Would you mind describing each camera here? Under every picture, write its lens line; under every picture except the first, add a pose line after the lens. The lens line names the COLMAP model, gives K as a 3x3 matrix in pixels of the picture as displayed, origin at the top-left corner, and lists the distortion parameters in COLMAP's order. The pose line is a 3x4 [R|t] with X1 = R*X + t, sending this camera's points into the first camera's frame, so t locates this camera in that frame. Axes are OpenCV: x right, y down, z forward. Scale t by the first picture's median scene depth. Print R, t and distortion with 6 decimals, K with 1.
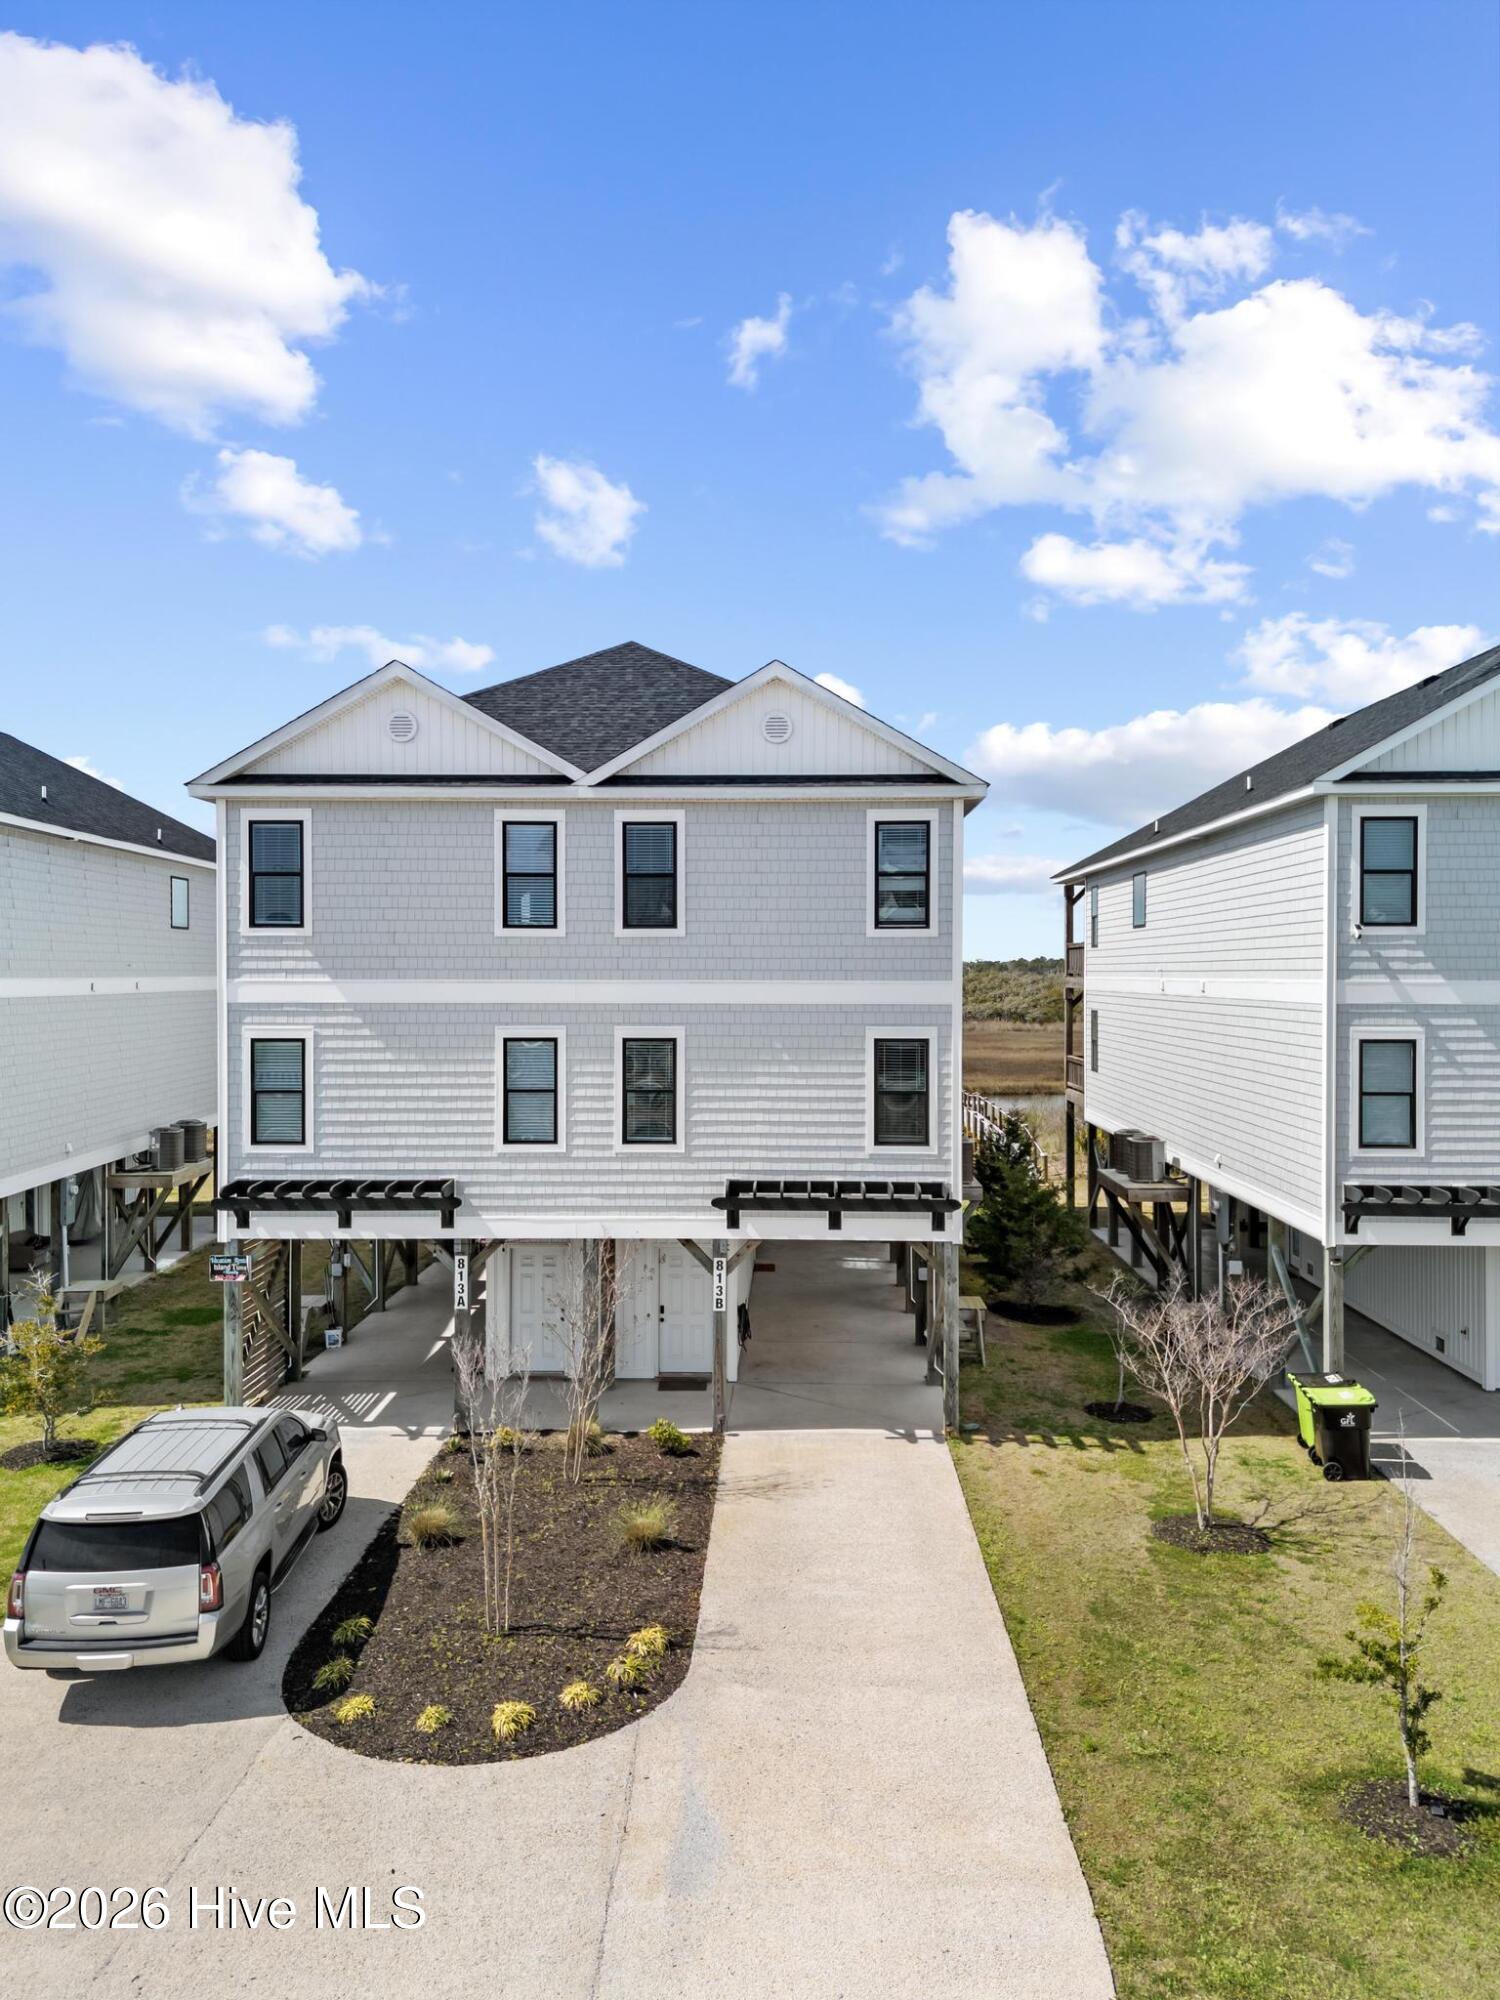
lens RADIAL K [[1493.2, 0, 759.9], [0, 1493.2, 988.3], [0, 0, 1]] dist [0.063297, -0.062350]
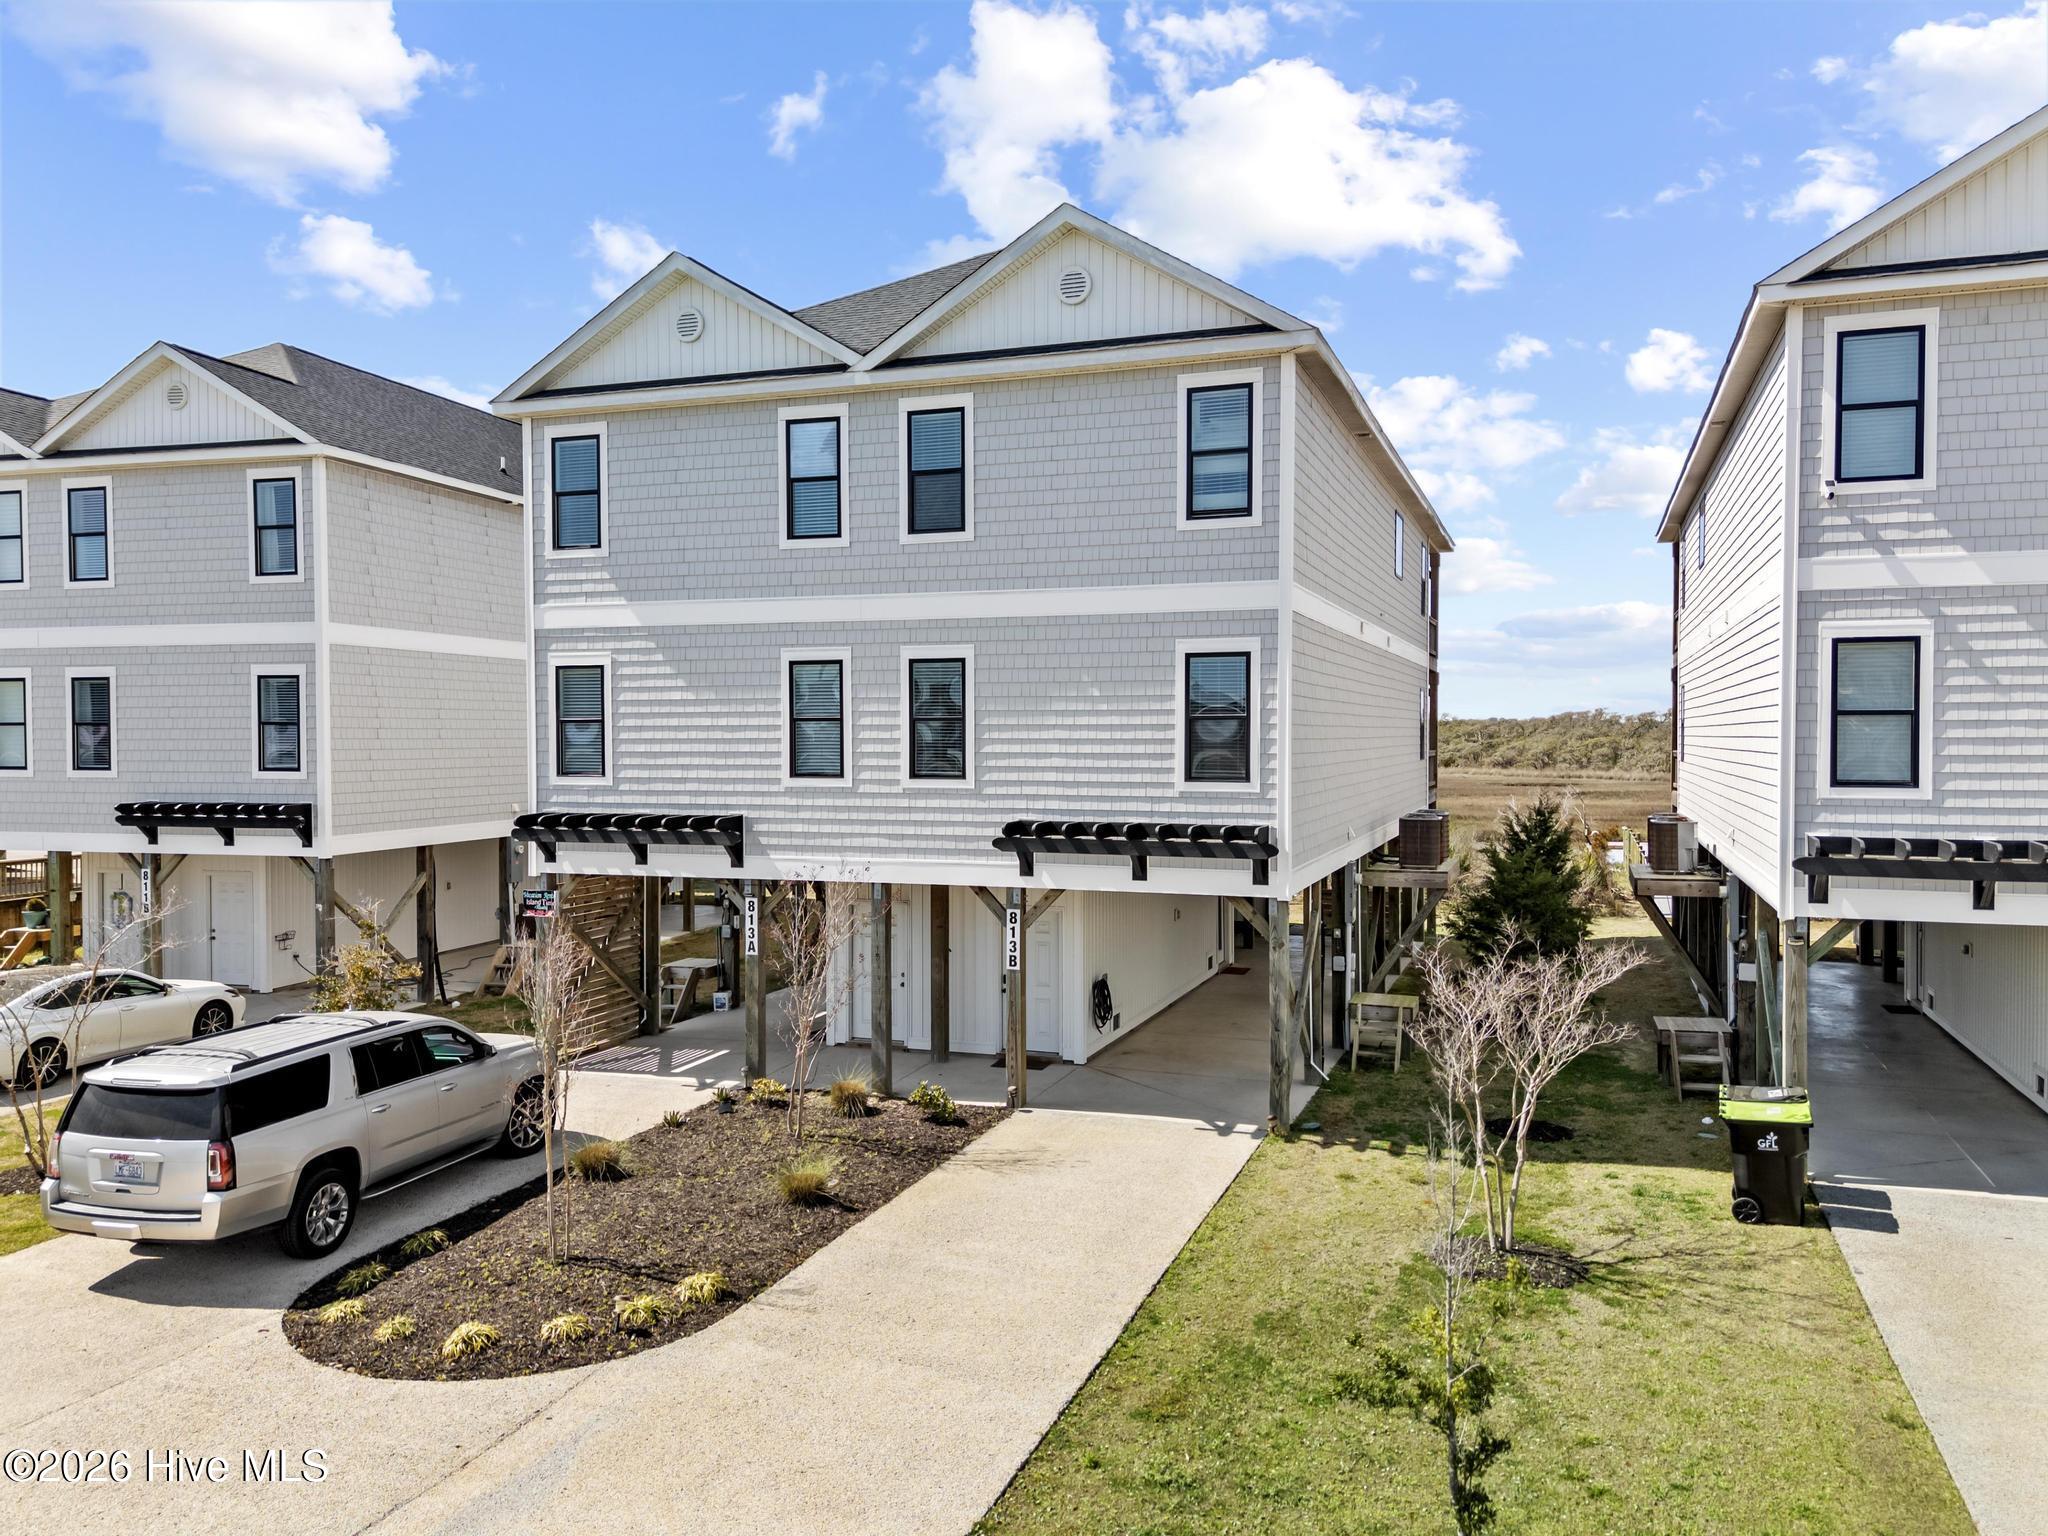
lens RADIAL K [[1529.0, 0, 1028.7], [0, 1529.0, 782.0], [0, 0, 1]] dist [0.063297, -0.062350]
pose [[0.949419, 0.007482, -0.313924, 0.261844], [-0.000873, 0.999775, 0.021188, 0.087497], [0.314012, -0.019842, 0.949212, 0.159658]]
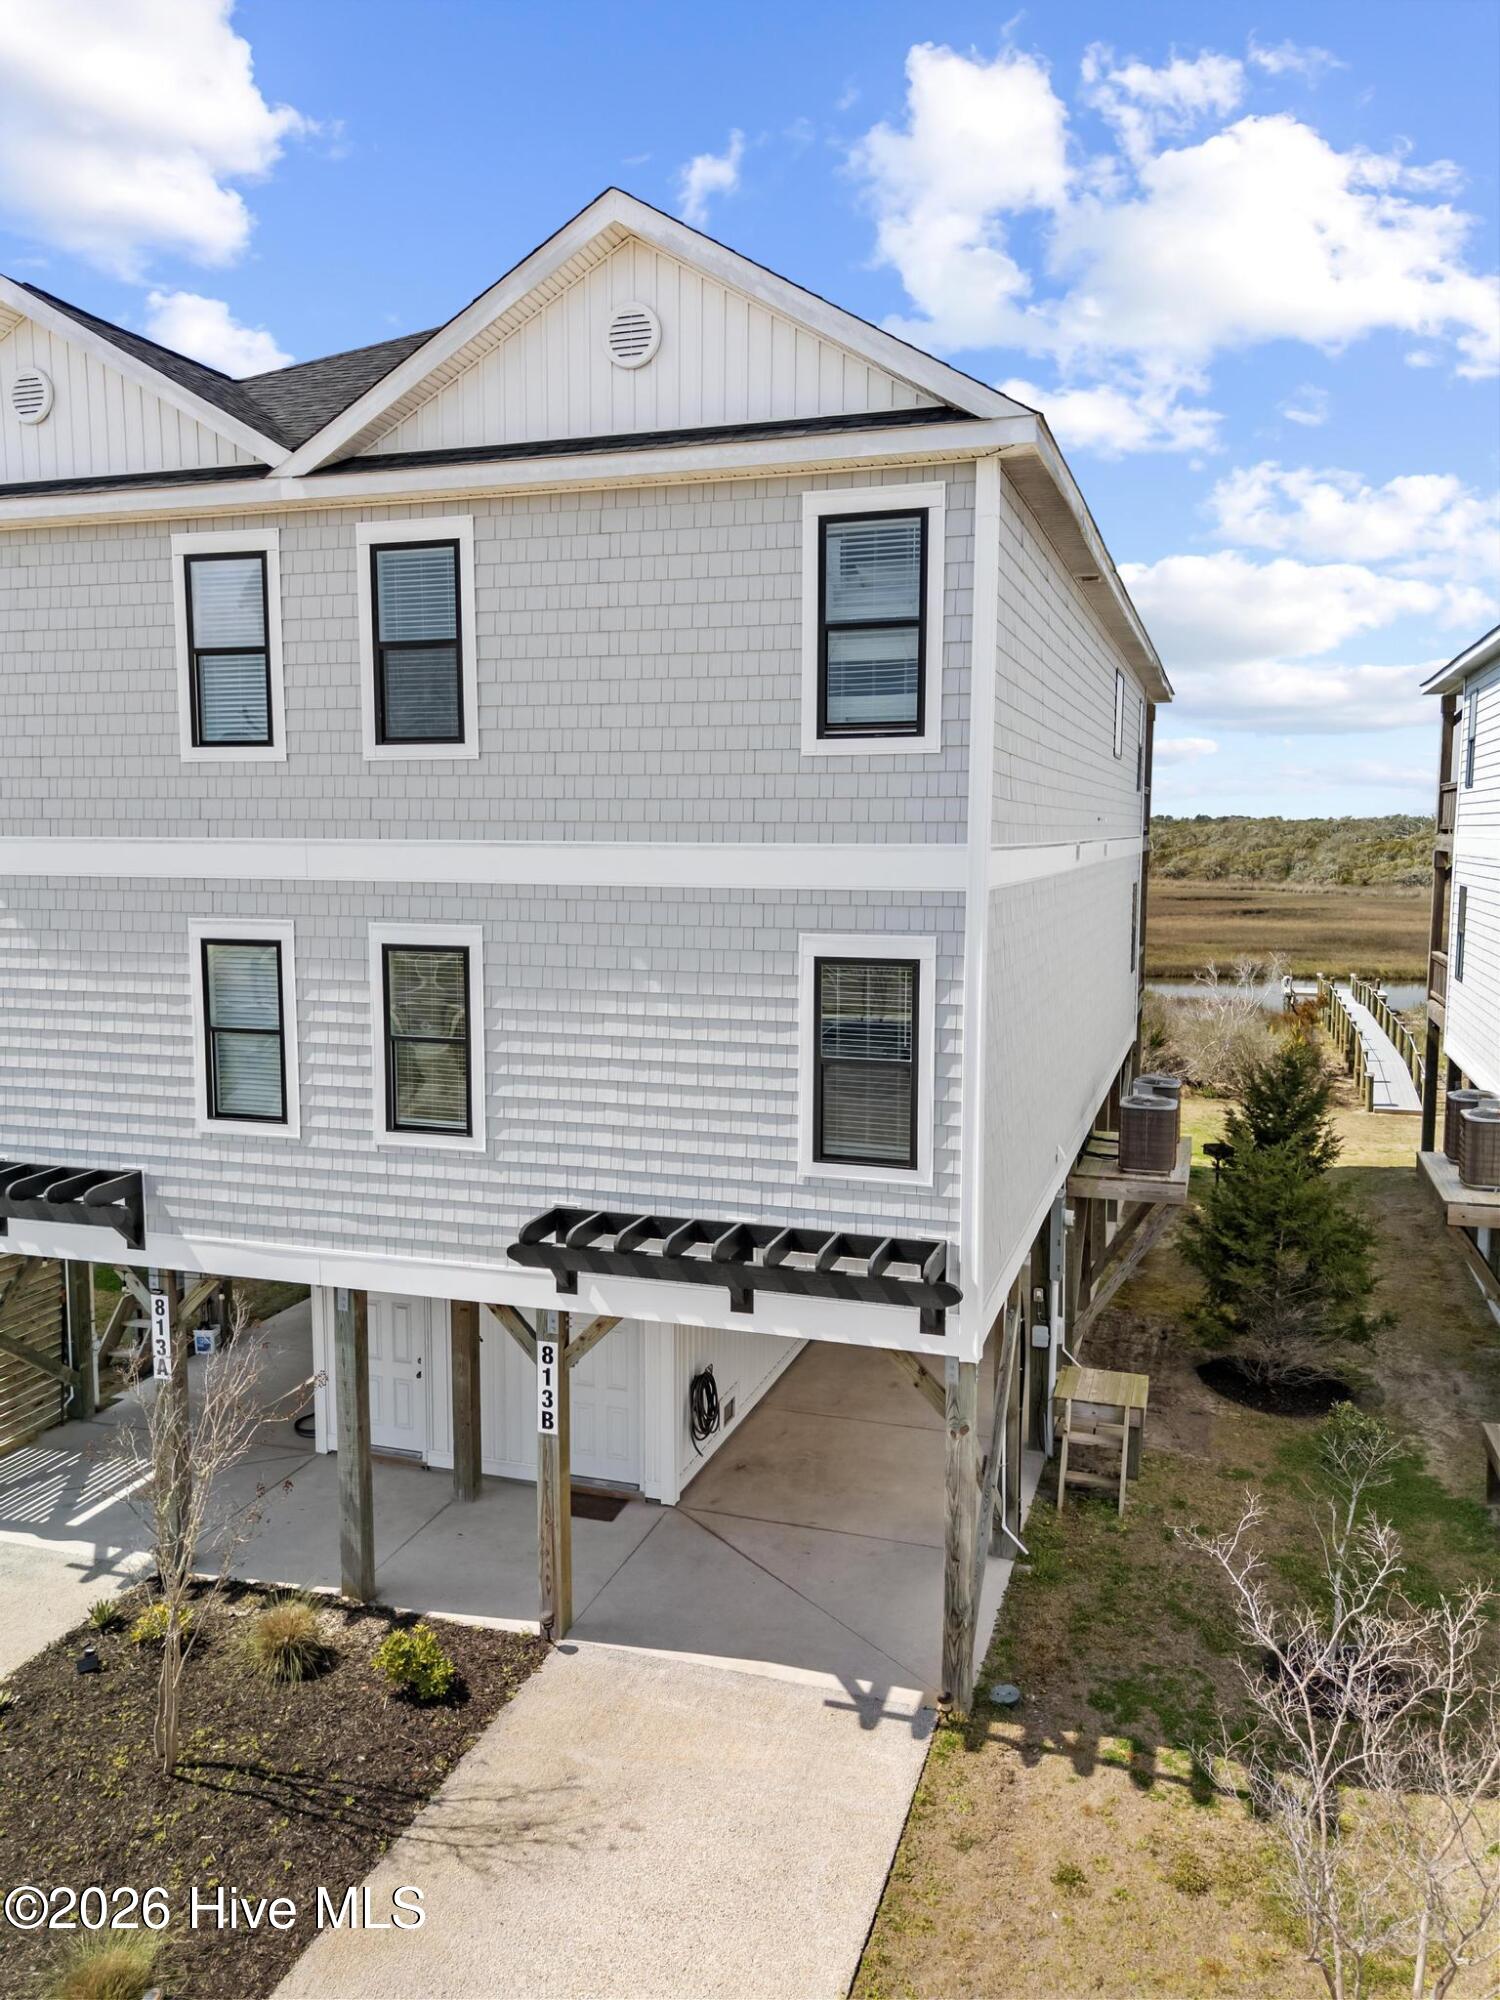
lens RADIAL K [[1493.2, 0, 752.7], [0, 1493.2, 1000.0], [0, 0, 1]] dist [0.063297, -0.062350]
pose [[0.958463, 0.033472, -0.283247, 0.201651], [-0.004448, 0.994723, 0.102498, -0.003935], [0.285183, -0.096980, 0.953554, 0.503215]]
